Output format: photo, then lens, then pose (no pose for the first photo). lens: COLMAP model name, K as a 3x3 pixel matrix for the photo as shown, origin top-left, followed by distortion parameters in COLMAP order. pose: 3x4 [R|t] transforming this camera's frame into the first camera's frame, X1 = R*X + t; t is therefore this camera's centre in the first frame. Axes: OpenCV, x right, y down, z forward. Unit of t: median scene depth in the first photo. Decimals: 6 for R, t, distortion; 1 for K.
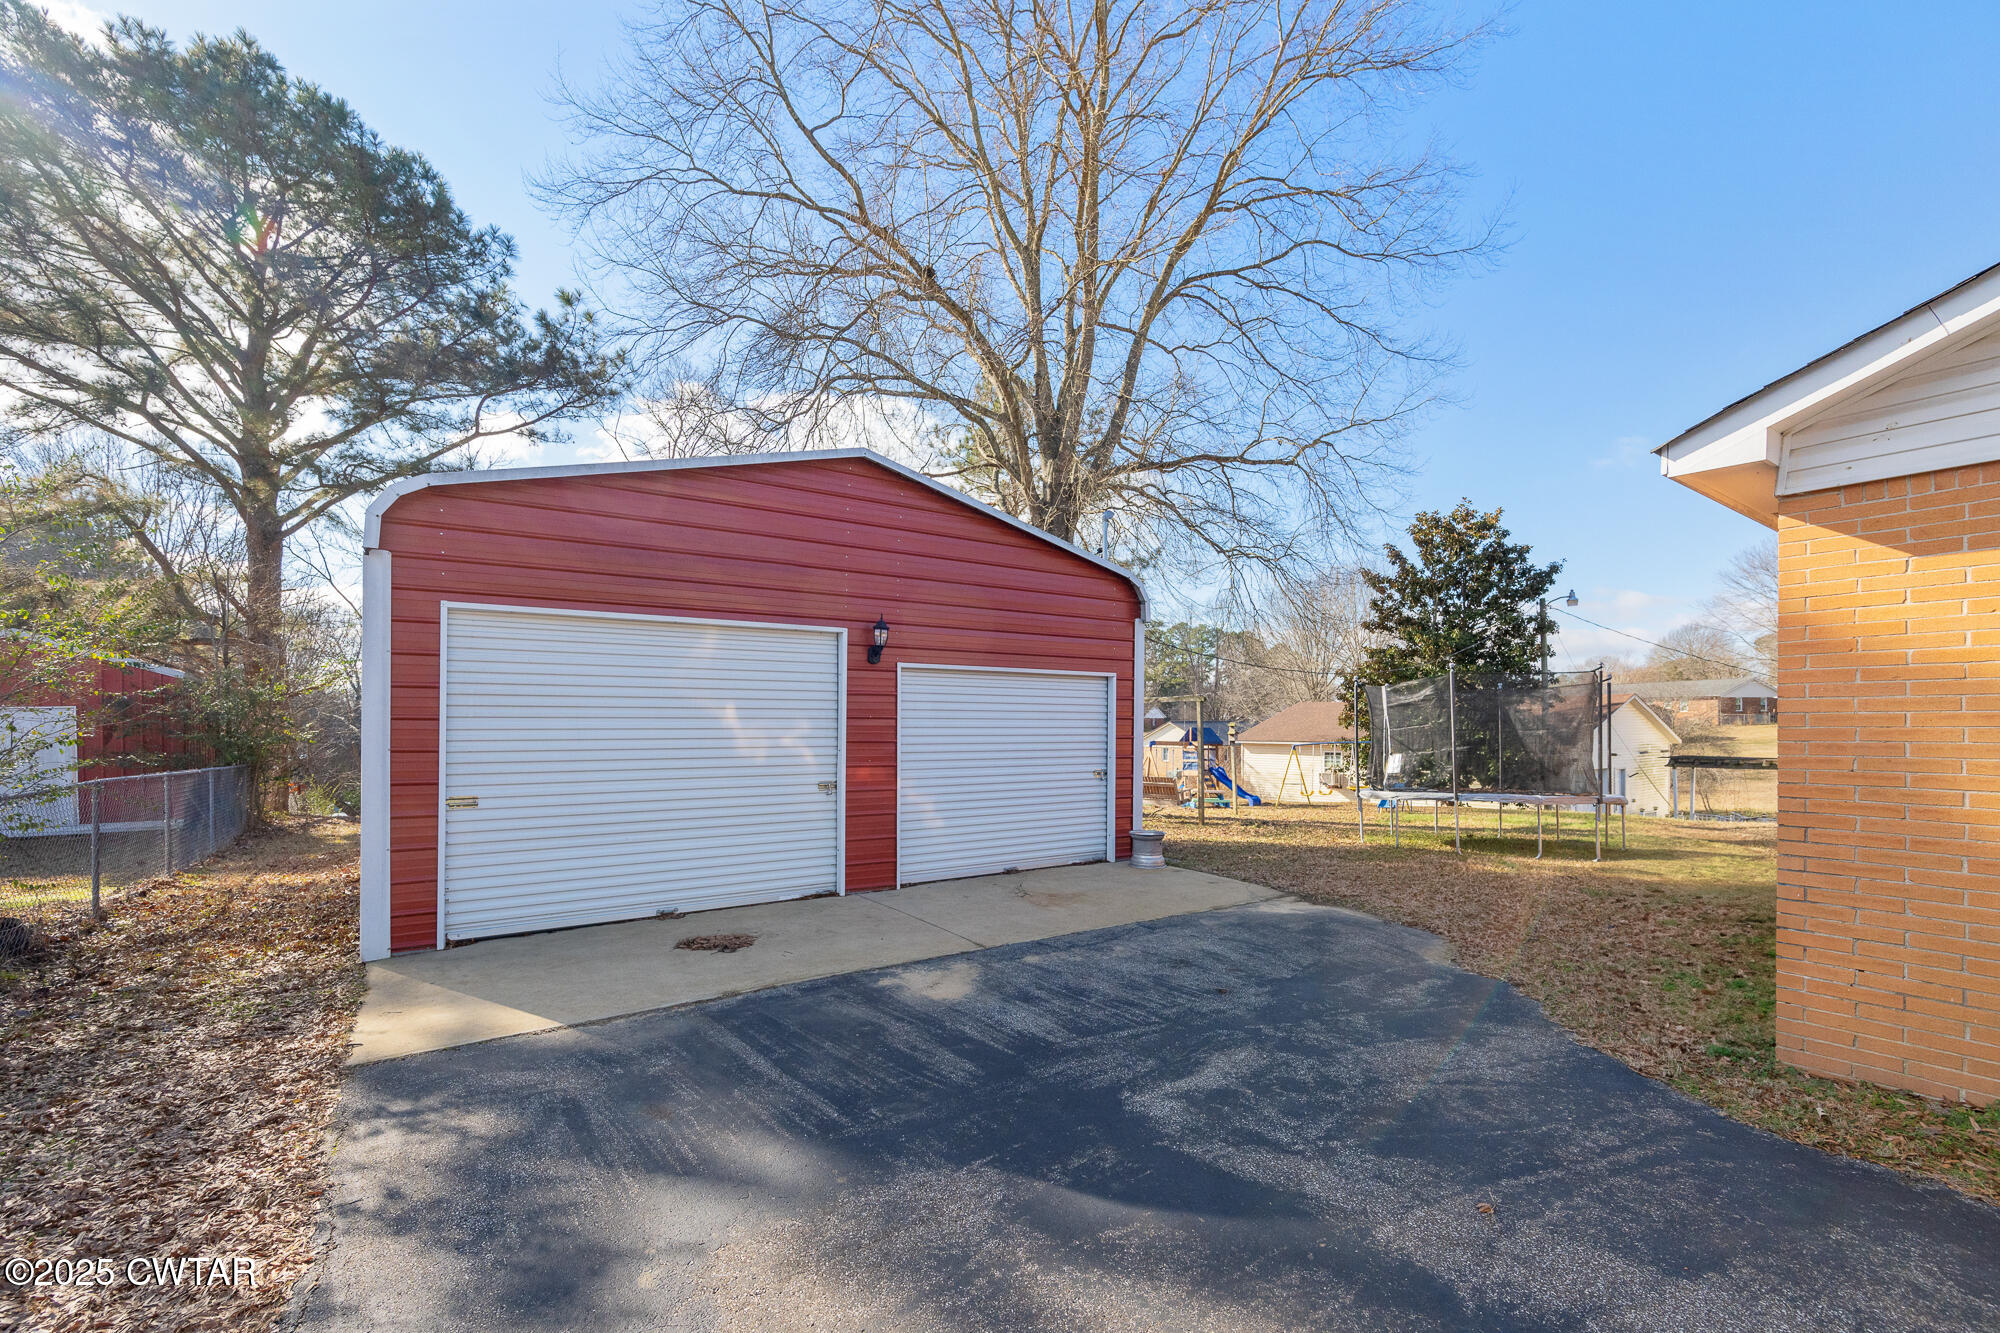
lens RADIAL K [[800.4, 0, 976.6], [0, 800.4, 719.1], [0, 0, 1]] dist [-0.002840, -0.000541]
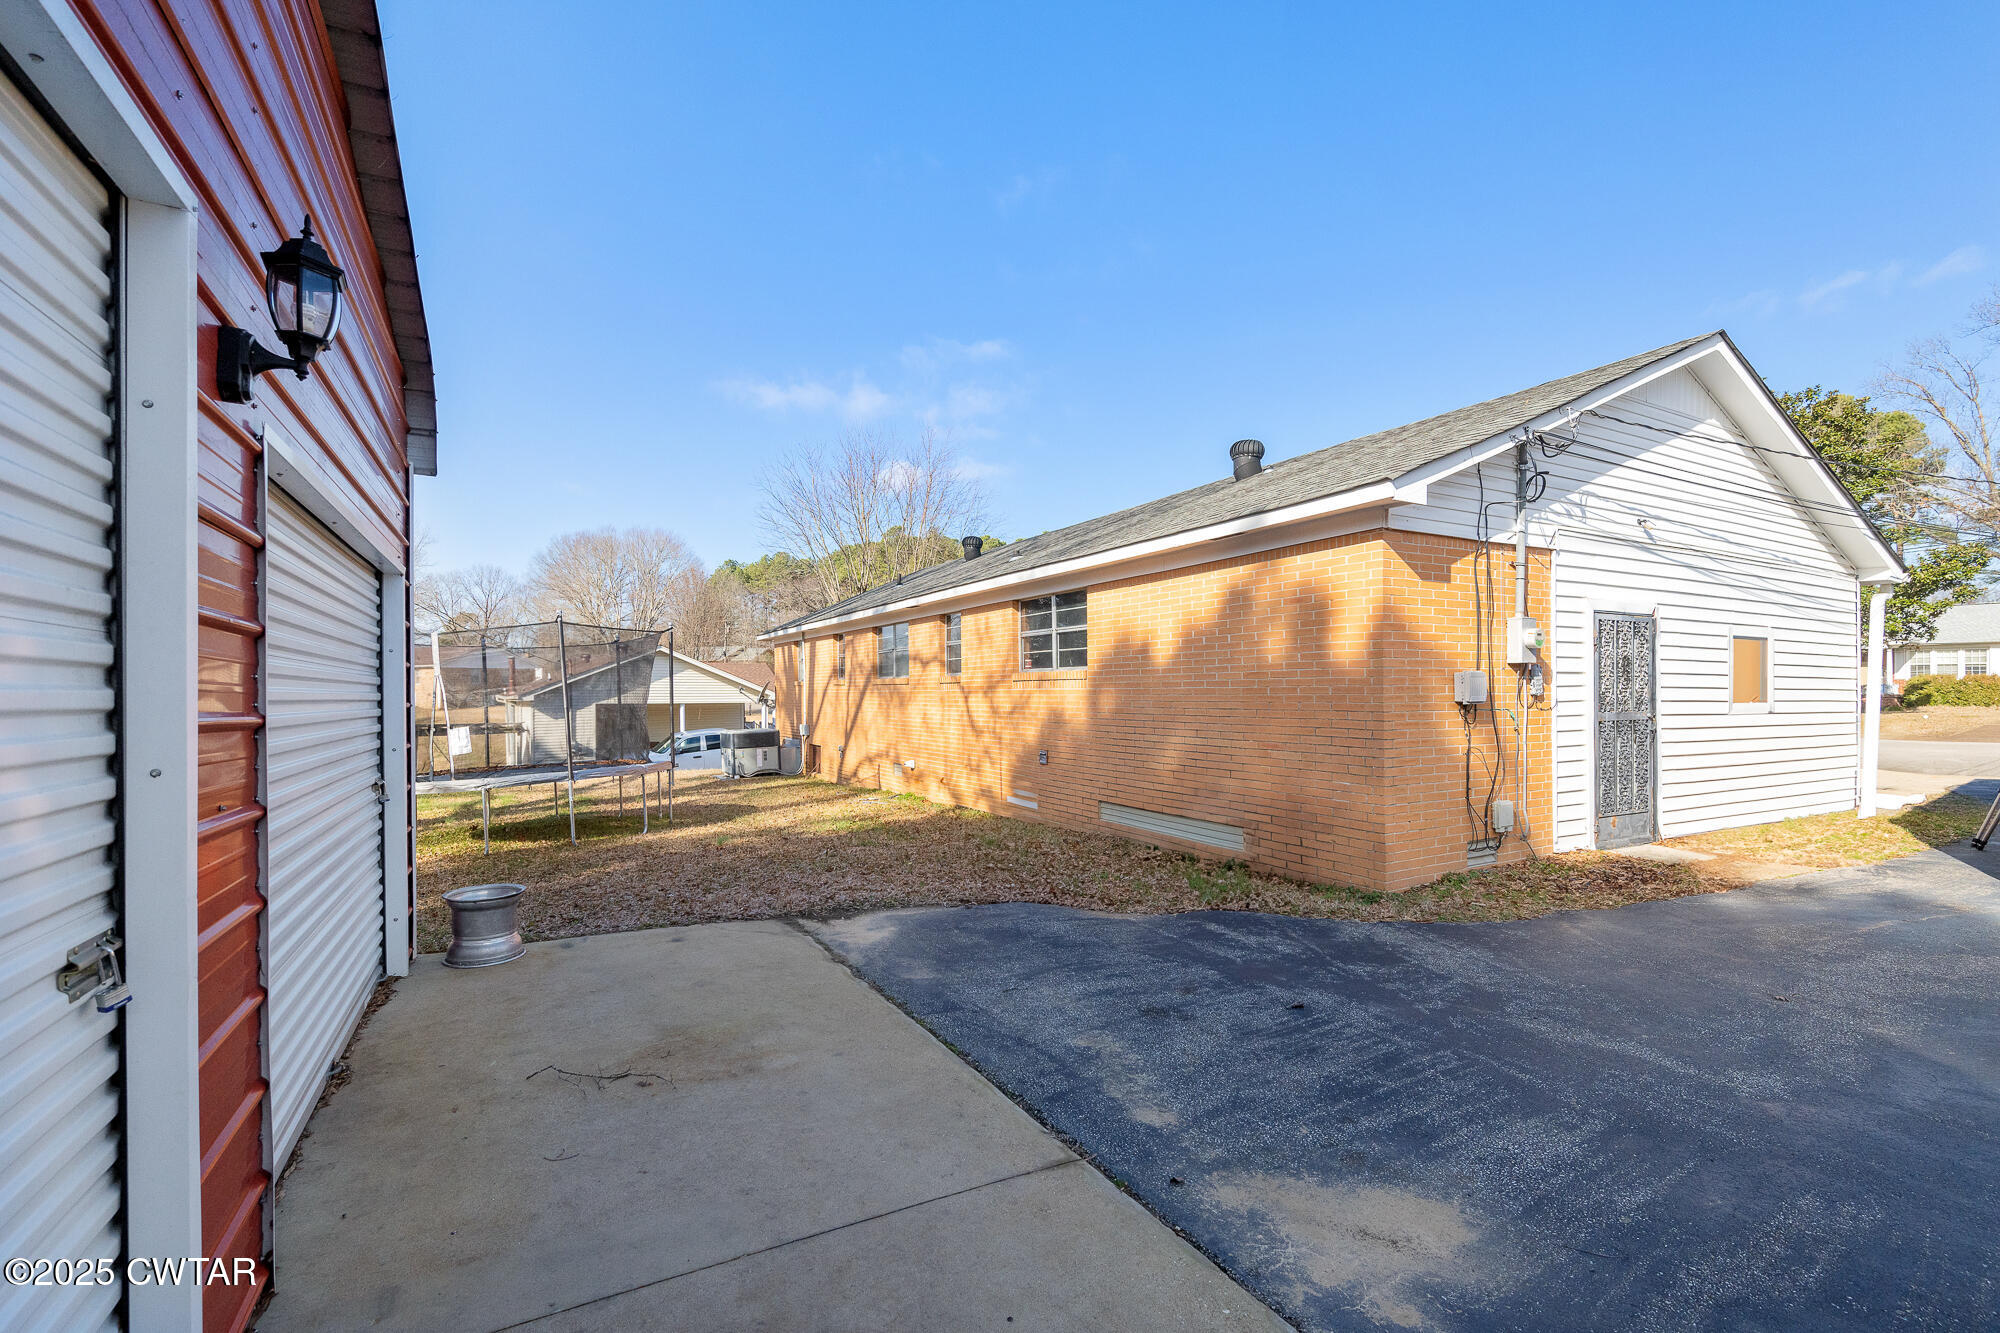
lens RADIAL K [[873.5, 0, 1000.4], [0, 873.5, 684.6], [0, 0, 1]] dist [-0.000135, 0.000218]
pose [[0.100570, 0.008026, 0.994898, -0.518515], [-0.001352, 0.999968, -0.007931, 0.027332], [-0.994929, -0.000548, 0.100578, 1.075848]]
